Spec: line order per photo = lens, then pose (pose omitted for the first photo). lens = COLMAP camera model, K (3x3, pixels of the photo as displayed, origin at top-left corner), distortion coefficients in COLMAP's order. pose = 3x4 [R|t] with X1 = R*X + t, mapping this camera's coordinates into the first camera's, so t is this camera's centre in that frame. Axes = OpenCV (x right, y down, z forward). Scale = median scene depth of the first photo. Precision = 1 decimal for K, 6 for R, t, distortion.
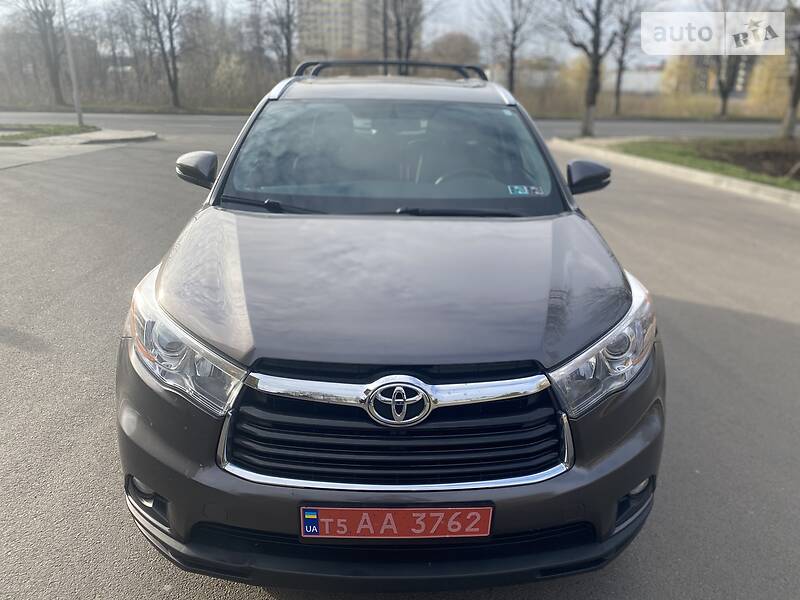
lens RADIAL K [[599.1, 0, 400.0], [0, 599.1, 300.0], [0, 0, 1]] dist [0.003311, -0.000648]
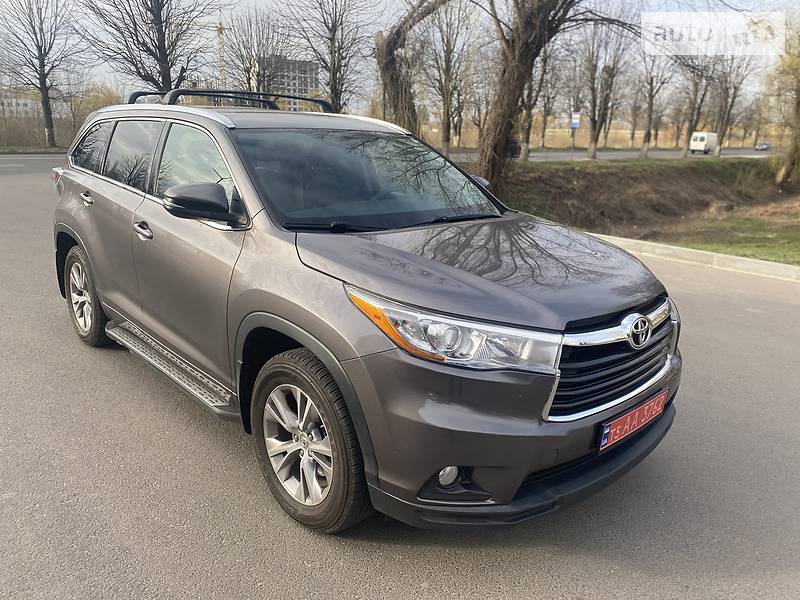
lens RADIAL K [[599.1, 0, 400.0], [0, 599.1, 300.0], [0, 0, 1]] dist [0.003311, -0.000648]
pose [[0.748372, -0.174647, 0.639874, -0.873255], [0.207296, 0.977972, 0.024483, -0.034179], [-0.630054, 0.114321, 0.768090, 0.143350]]
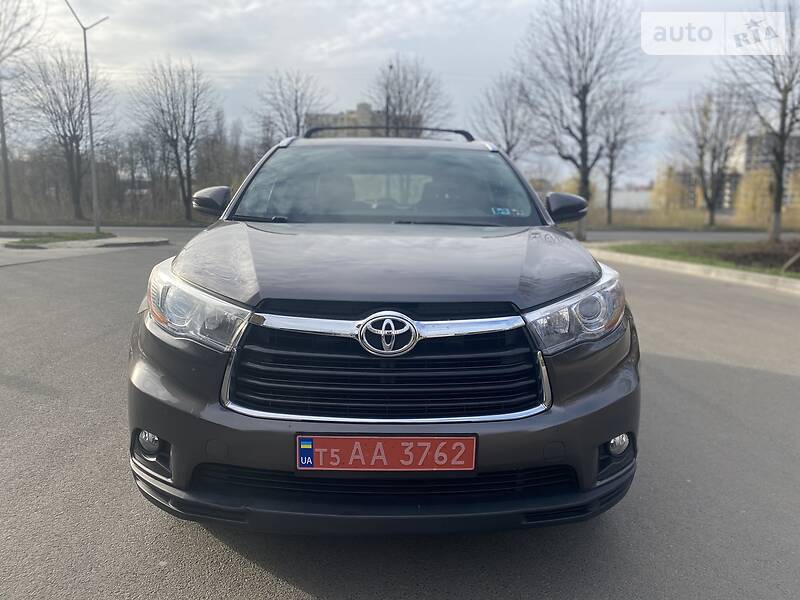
lens RADIAL K [[599.1, 0, 400.0], [0, 599.1, 300.0], [0, 0, 1]] dist [0.003311, -0.000648]
pose [[0.999977, -0.004893, -0.004599, 0.016943], [0.003957, 0.982694, -0.185192, 0.206246], [0.005425, 0.185170, 0.982692, -0.066002]]
